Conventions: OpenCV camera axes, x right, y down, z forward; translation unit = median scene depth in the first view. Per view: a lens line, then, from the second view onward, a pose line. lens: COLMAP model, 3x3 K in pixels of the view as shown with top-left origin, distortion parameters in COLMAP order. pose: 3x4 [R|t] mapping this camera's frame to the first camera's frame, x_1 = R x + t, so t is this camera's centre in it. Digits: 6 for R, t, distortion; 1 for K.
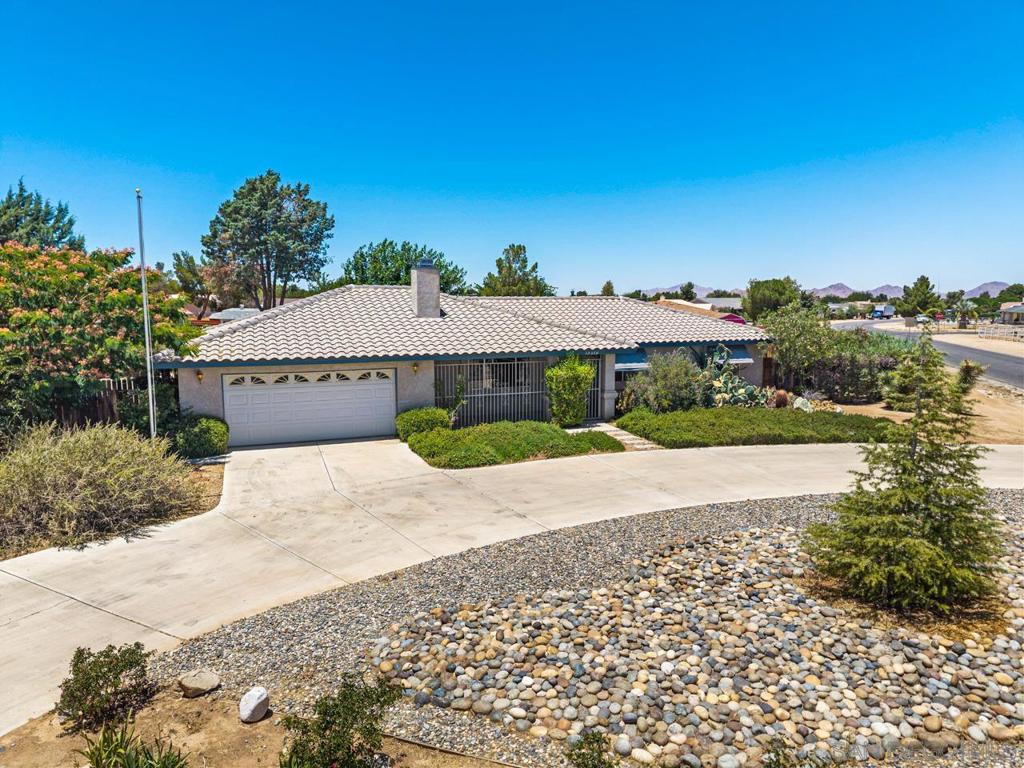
lens RADIAL K [[691.9, 0, 511.2], [0, 691.9, 386.2], [0, 0, 1]] dist [0.011940, -0.025336]
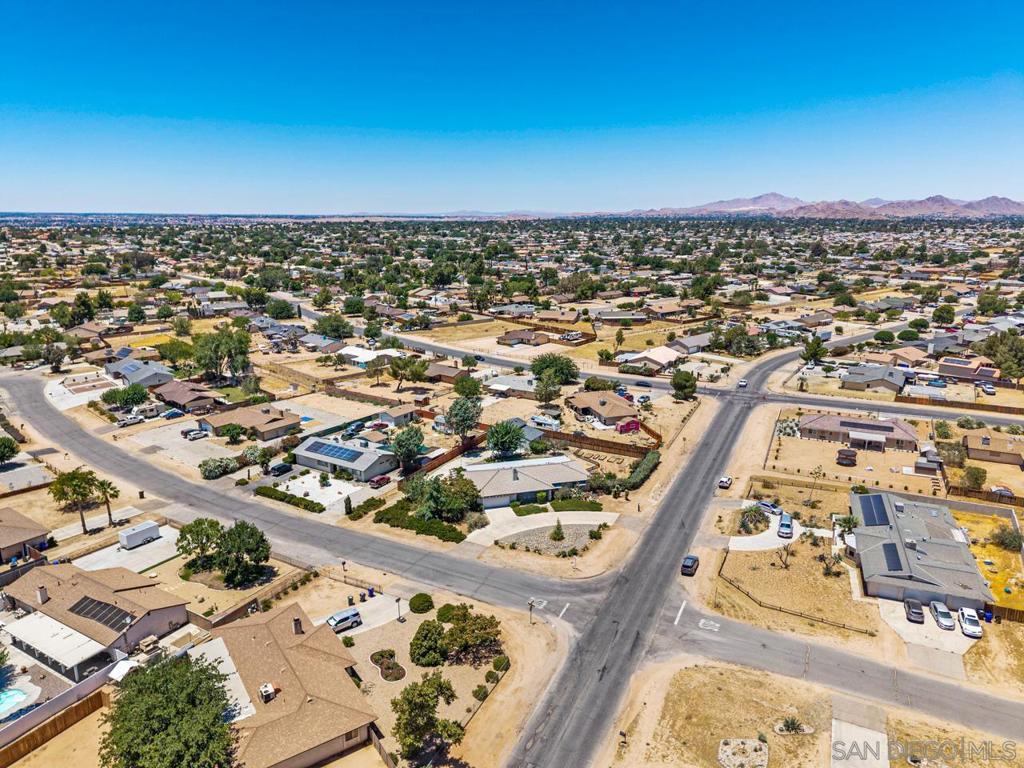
lens RADIAL K [[691.9, 0, 508.2], [0, 691.9, 379.8], [0, 0, 1]] dist [0.011940, -0.025336]
pose [[0.994377, 0.022577, -0.103466, 0.613731], [-0.010070, 0.992742, 0.119839, -2.605235], [0.105421, -0.118123, 0.987387, -7.159649]]
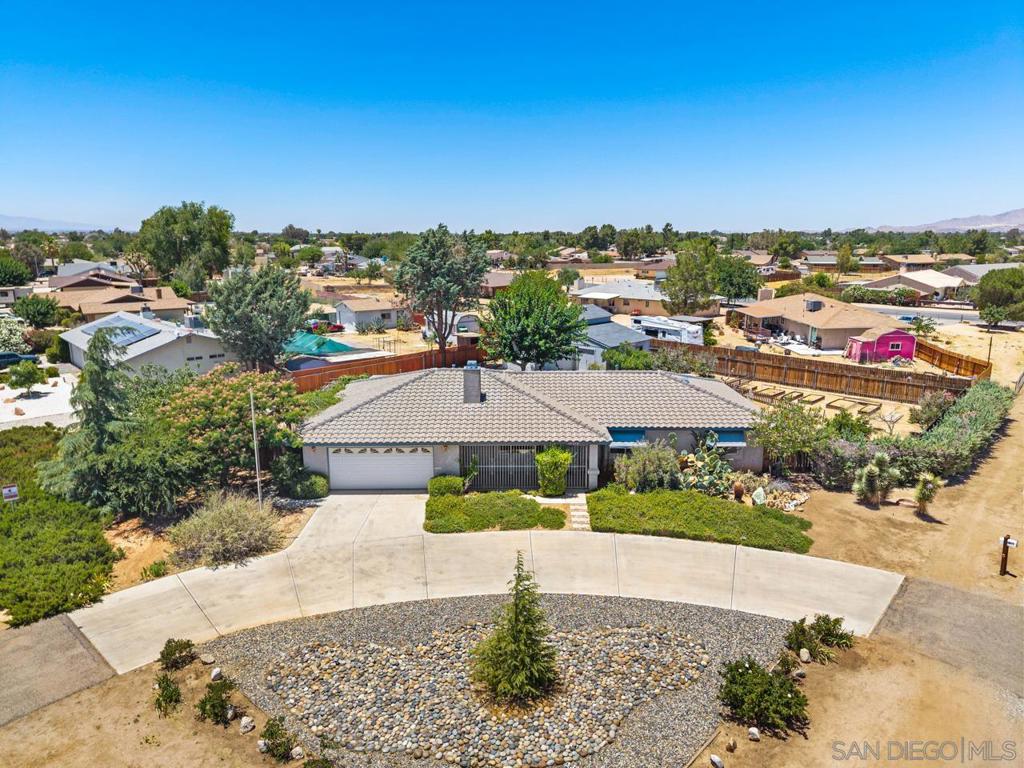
lens RADIAL K [[691.9, 0, 507.0], [0, 691.9, 379.8], [0, 0, 1]] dist [0.011940, -0.025336]
pose [[0.929065, 0.073056, -0.362631, 0.810489], [-0.041012, 0.994603, 0.095301, -0.504537], [0.367636, -0.073669, 0.927047, -0.510650]]
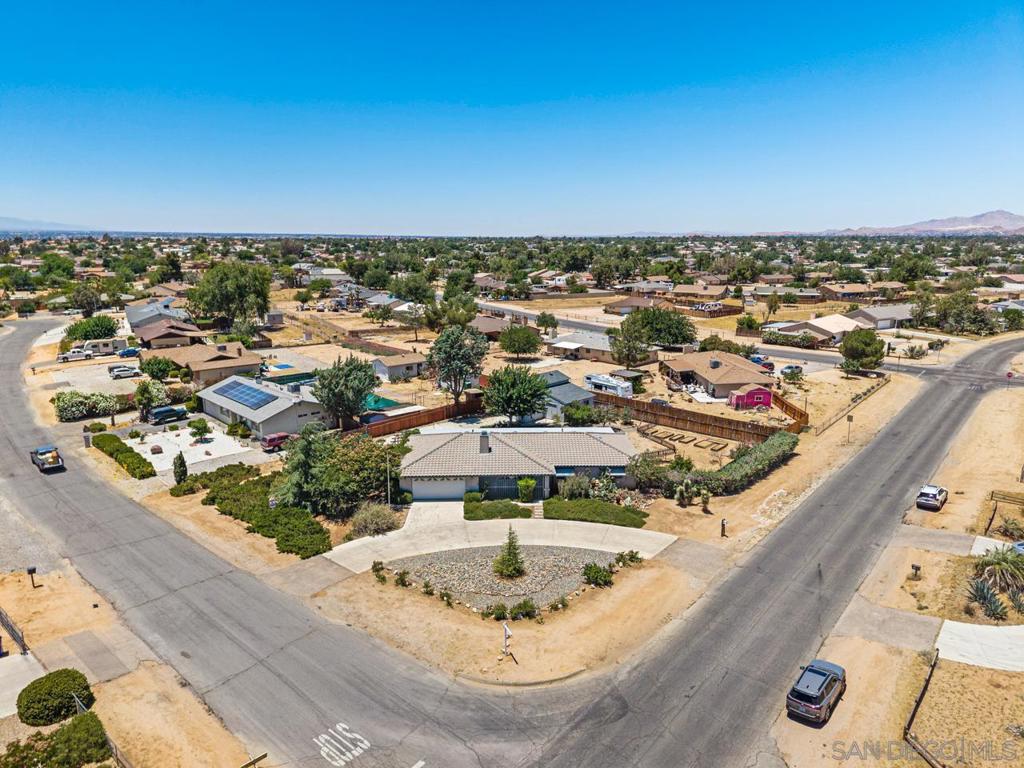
lens RADIAL K [[691.9, 0, 509.0], [0, 691.9, 385.6], [0, 0, 1]] dist [0.011940, -0.025336]
pose [[0.937592, 0.072518, -0.340092, 1.545459], [-0.039500, 0.993893, 0.103032, -1.145432], [0.345487, -0.083168, 0.934731, -2.620318]]
